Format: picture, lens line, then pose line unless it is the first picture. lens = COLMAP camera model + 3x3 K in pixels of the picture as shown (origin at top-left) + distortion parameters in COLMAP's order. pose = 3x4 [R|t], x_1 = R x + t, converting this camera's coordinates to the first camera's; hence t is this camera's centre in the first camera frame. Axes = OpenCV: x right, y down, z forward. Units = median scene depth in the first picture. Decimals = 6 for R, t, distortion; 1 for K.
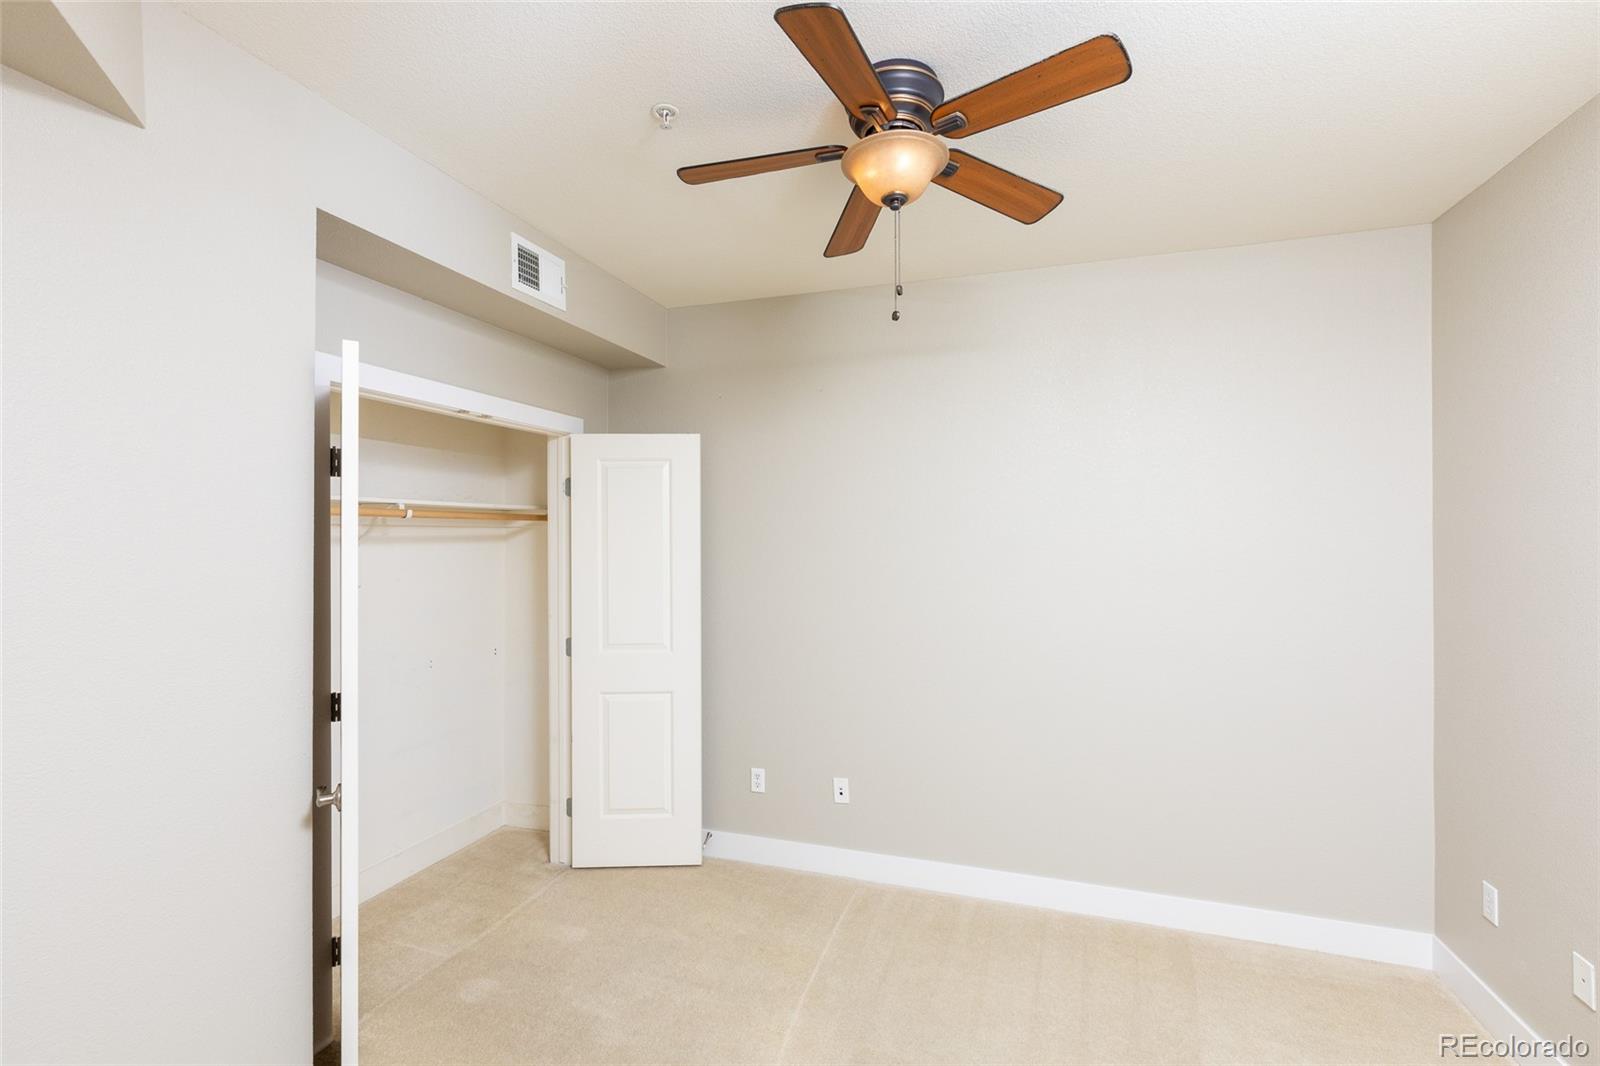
lens RADIAL K [[709.1, 0, 795.9], [0, 709.1, 535.4], [0, 0, 1]] dist [-0.000452, -0.000307]
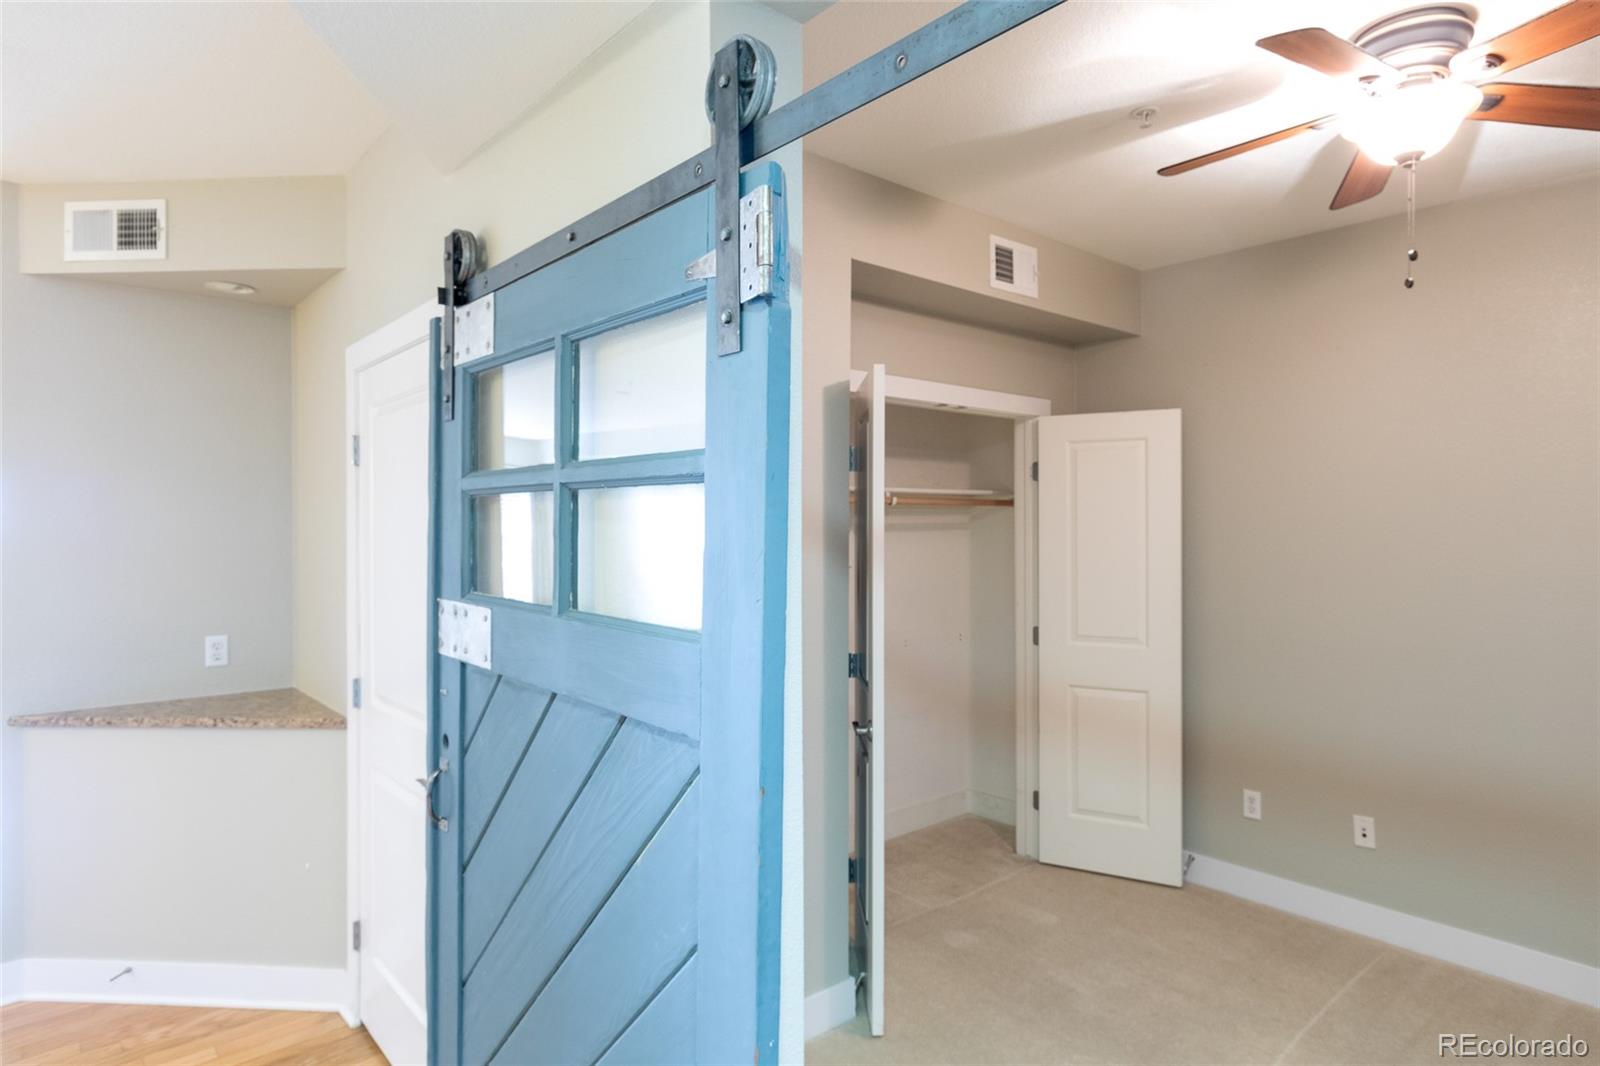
lens RADIAL K [[899.5, 0, 805.1], [0, 899.5, 517.6], [0, 0, 1]] dist [-0.000001, -0.001372]
pose [[0.862876, 0.001145, -0.505415, 0.033107], [-0.003196, 0.999990, -0.003190, -0.000074], [0.505406, 0.004368, 0.862871, -0.245345]]
